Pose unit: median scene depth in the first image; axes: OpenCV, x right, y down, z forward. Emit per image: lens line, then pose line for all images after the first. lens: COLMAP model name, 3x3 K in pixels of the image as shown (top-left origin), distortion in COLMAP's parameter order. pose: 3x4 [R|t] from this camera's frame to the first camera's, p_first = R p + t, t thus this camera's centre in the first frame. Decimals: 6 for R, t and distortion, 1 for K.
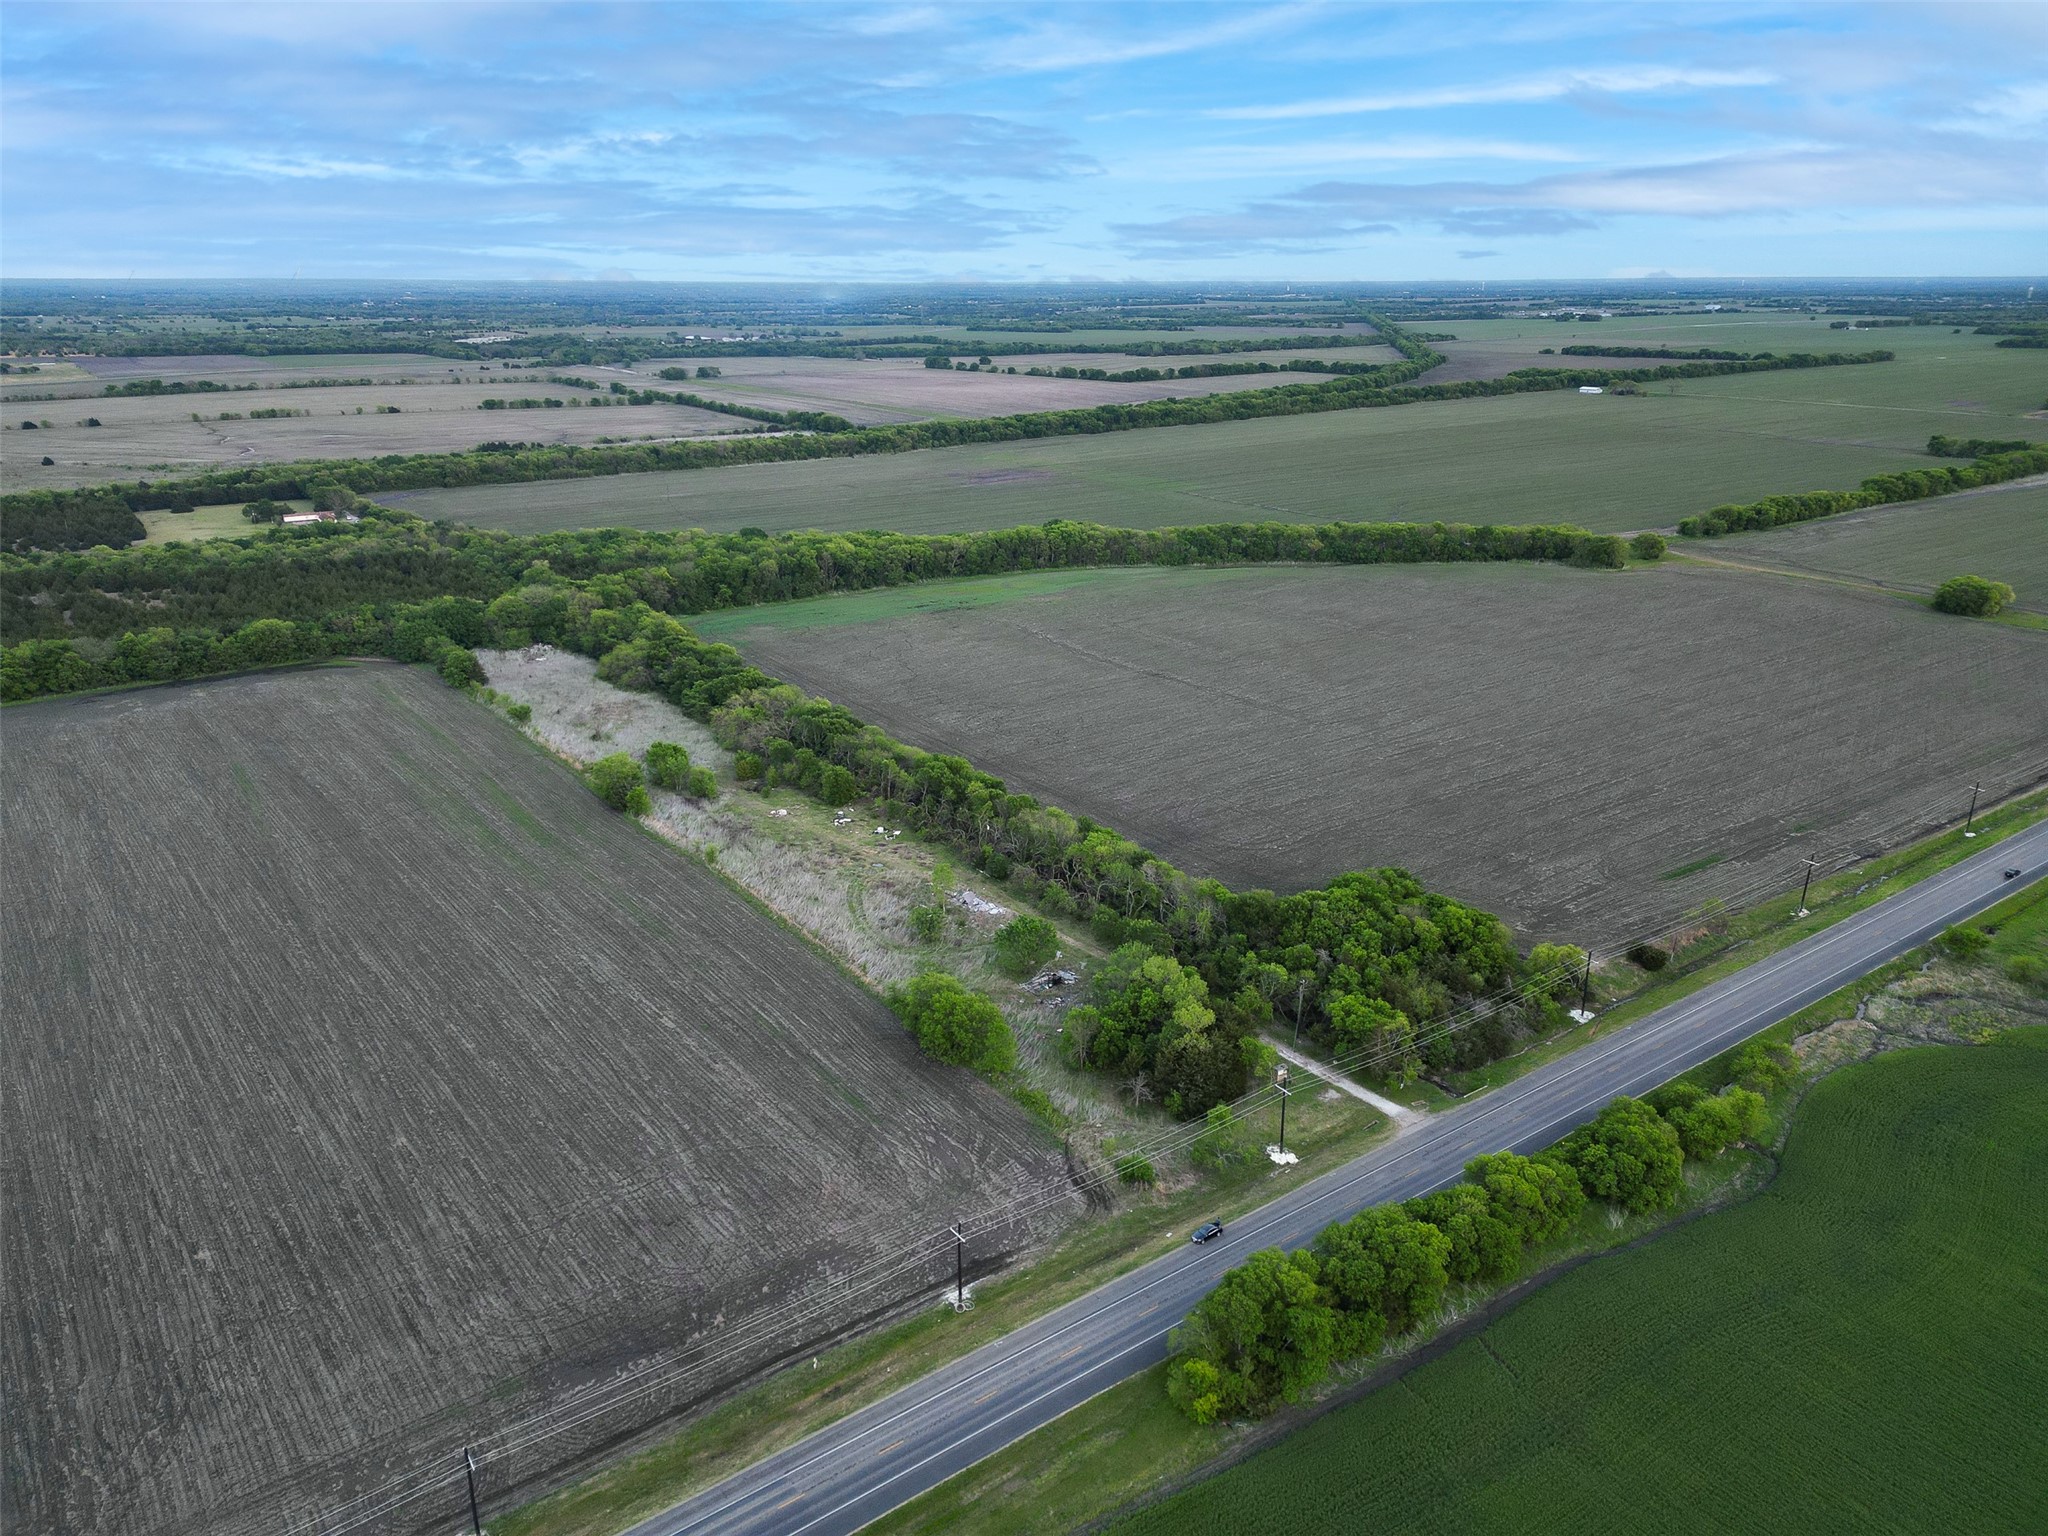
lens RADIAL K [[1423.0, 0, 1019.0], [0, 1423.0, 770.9], [0, 0, 1]] dist [0.086681, -0.087820]
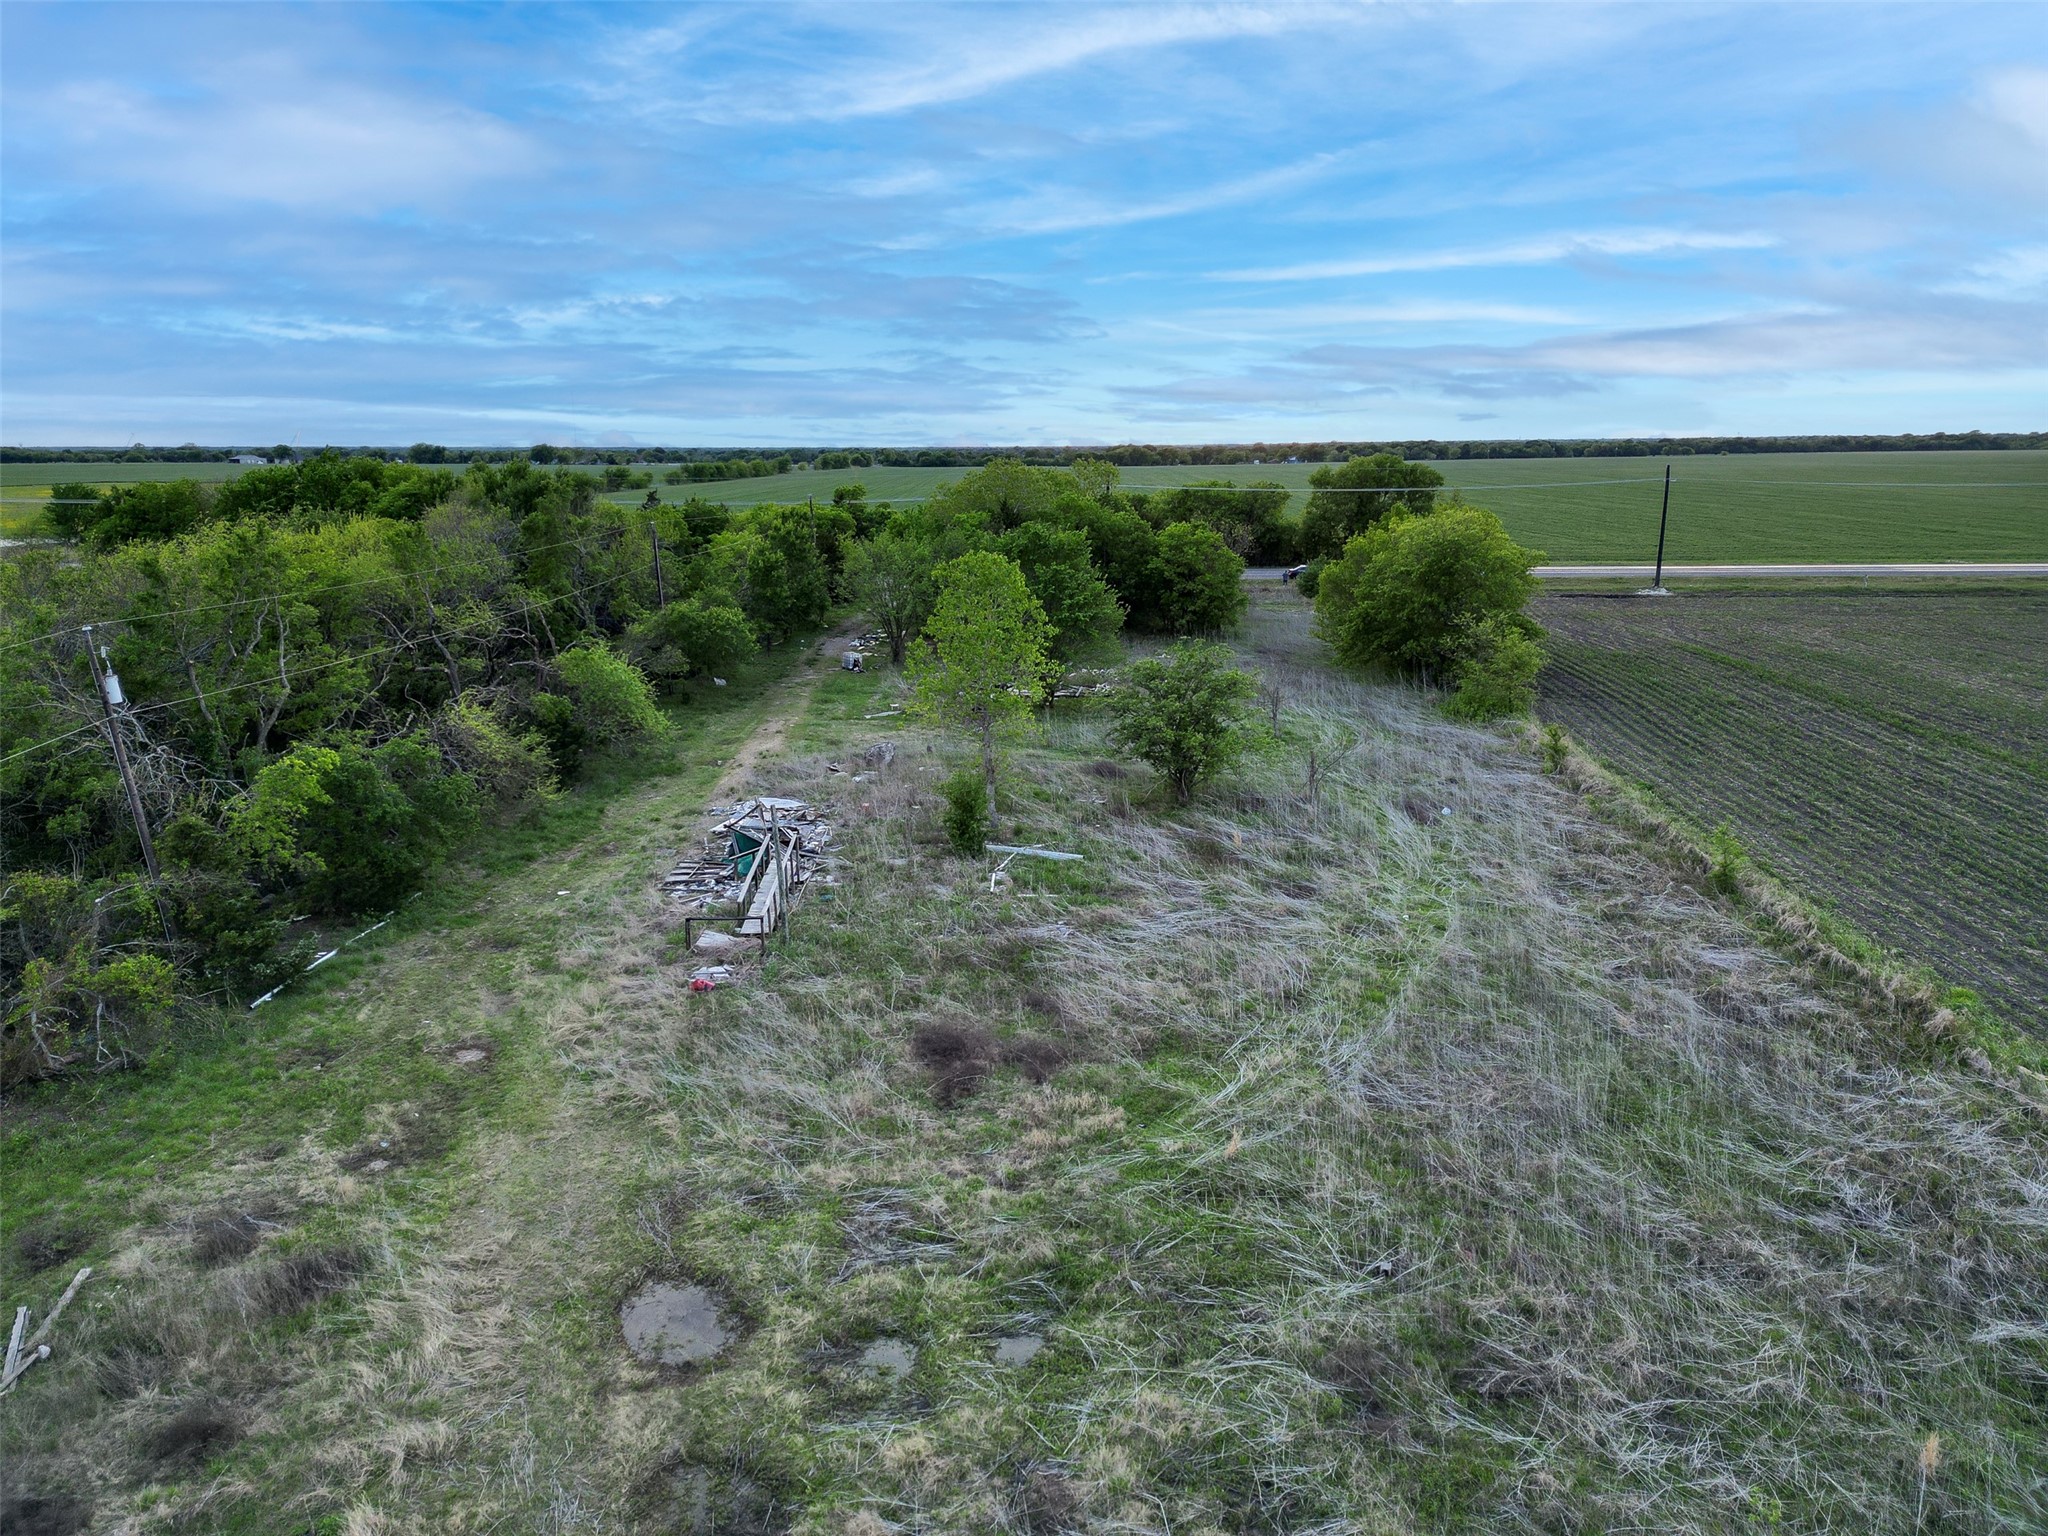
lens RADIAL K [[1423.0, 0, 1019.0], [0, 1423.0, 770.9], [0, 0, 1]] dist [0.086681, -0.087820]
pose [[-0.773739, -0.136580, 0.618607, -0.108439], [0.212870, 0.863653, 0.456936, 0.004338], [-0.596669, 0.485232, -0.639168, 0.700149]]
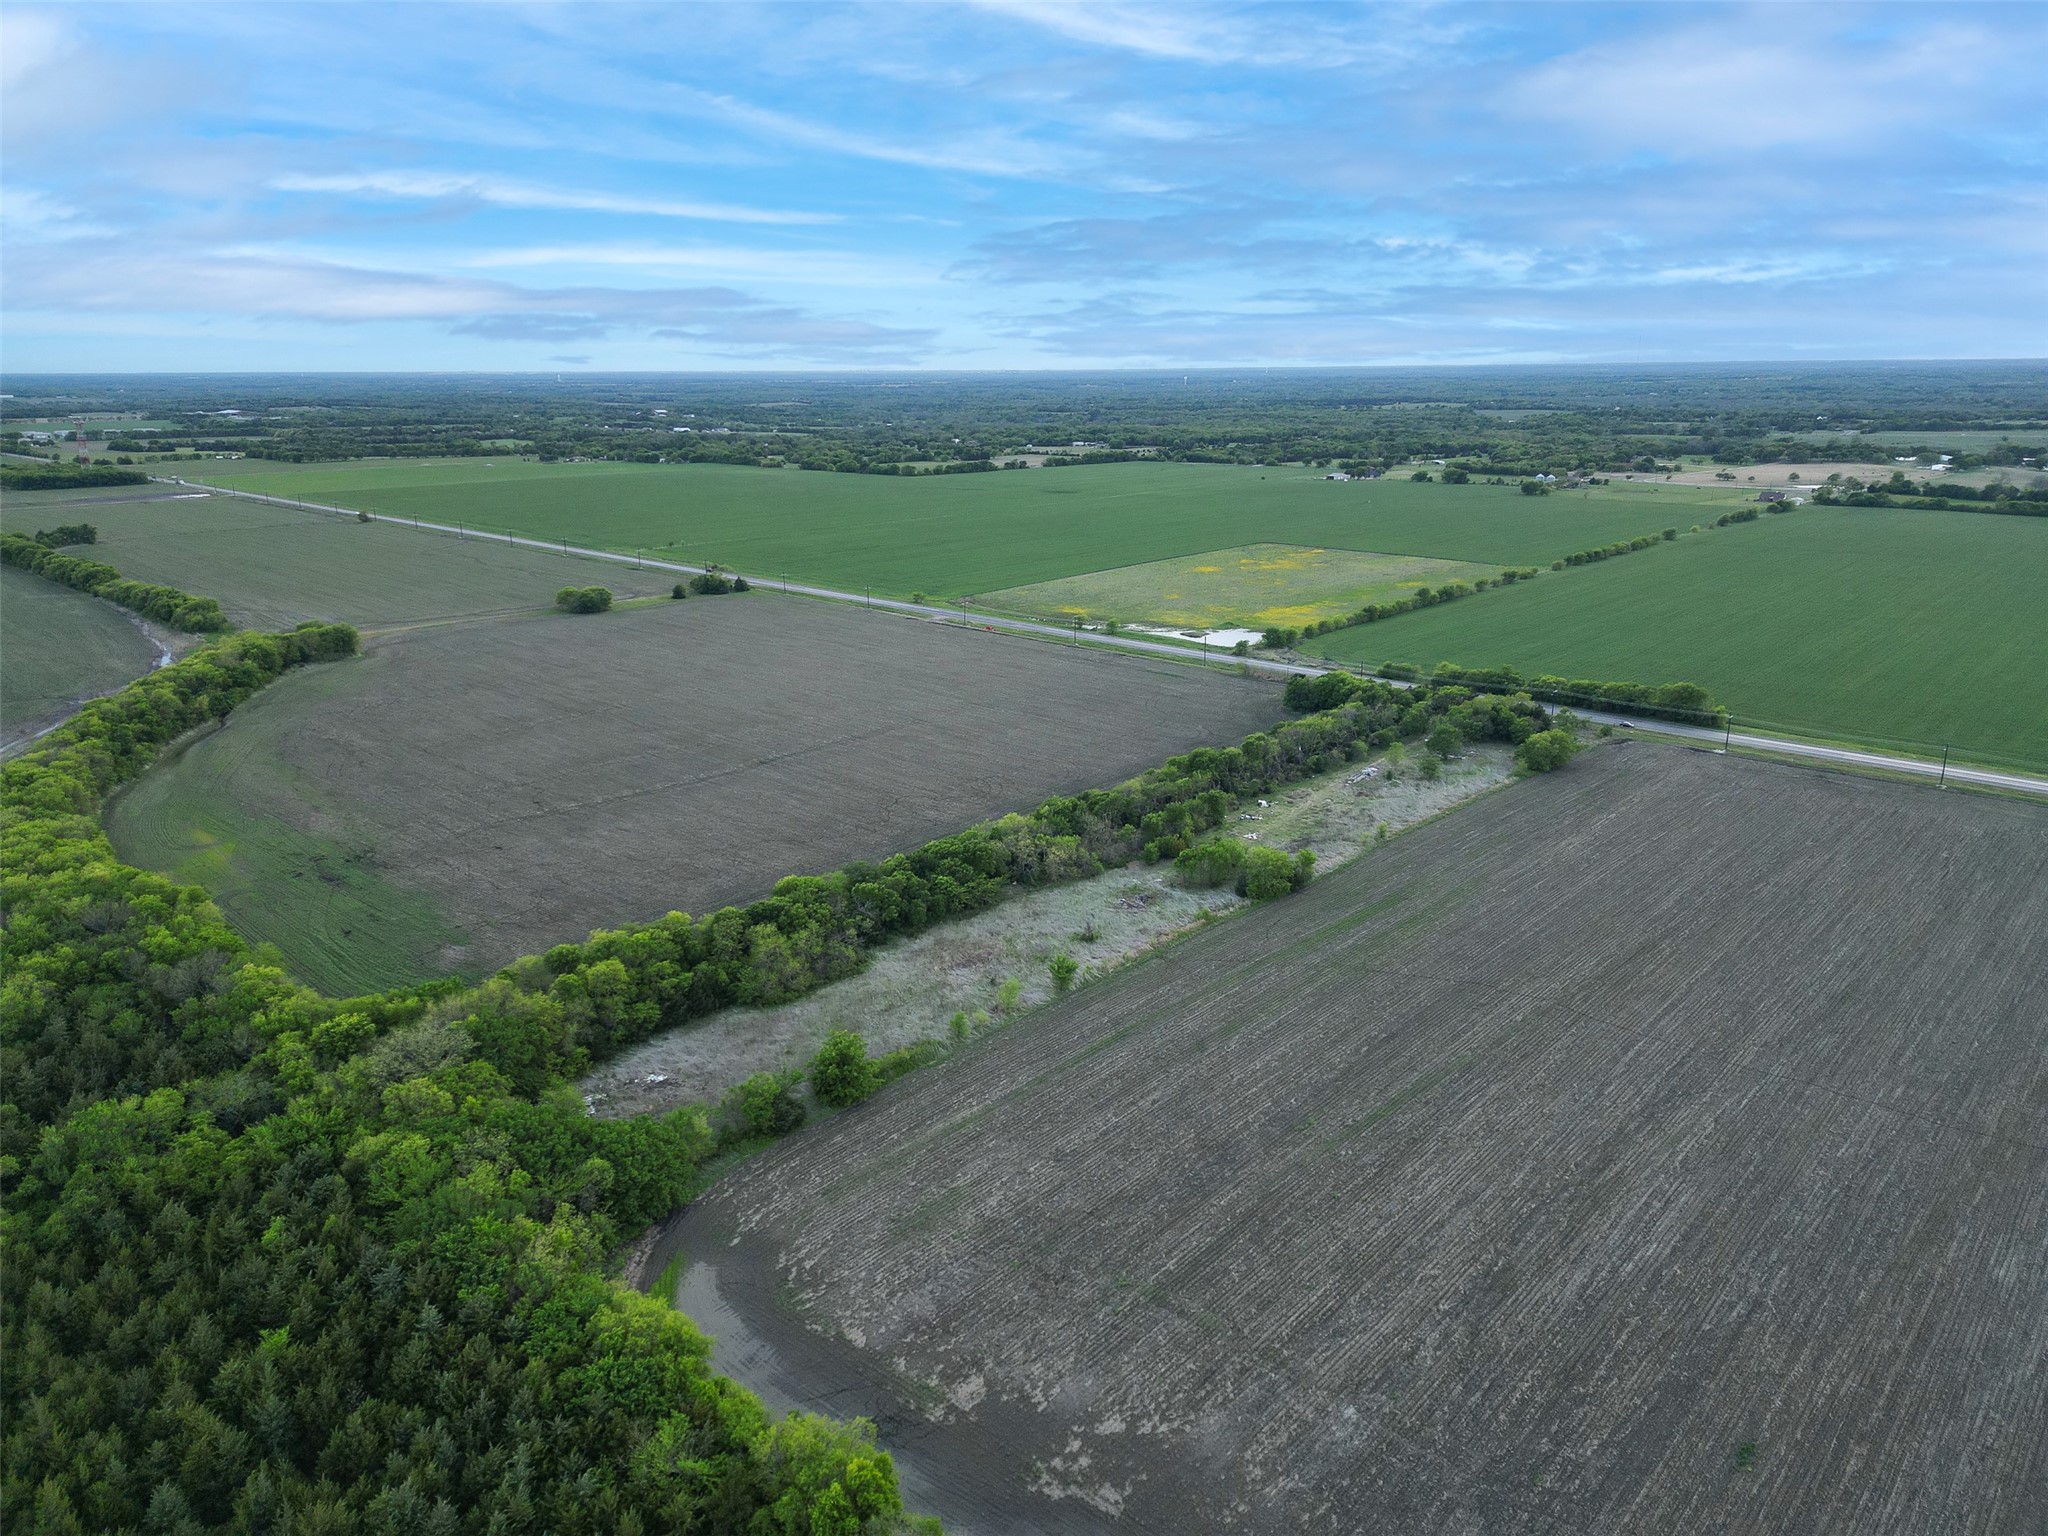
lens RADIAL K [[1423.0, 0, 1019.0], [0, 1423.0, 770.9], [0, 0, 1]] dist [0.086681, -0.087820]
pose [[-0.185925, -0.268592, 0.945140, -0.873637], [0.328011, 0.889763, 0.317380, -0.319083], [-0.926197, 0.369025, -0.077328, 0.925115]]
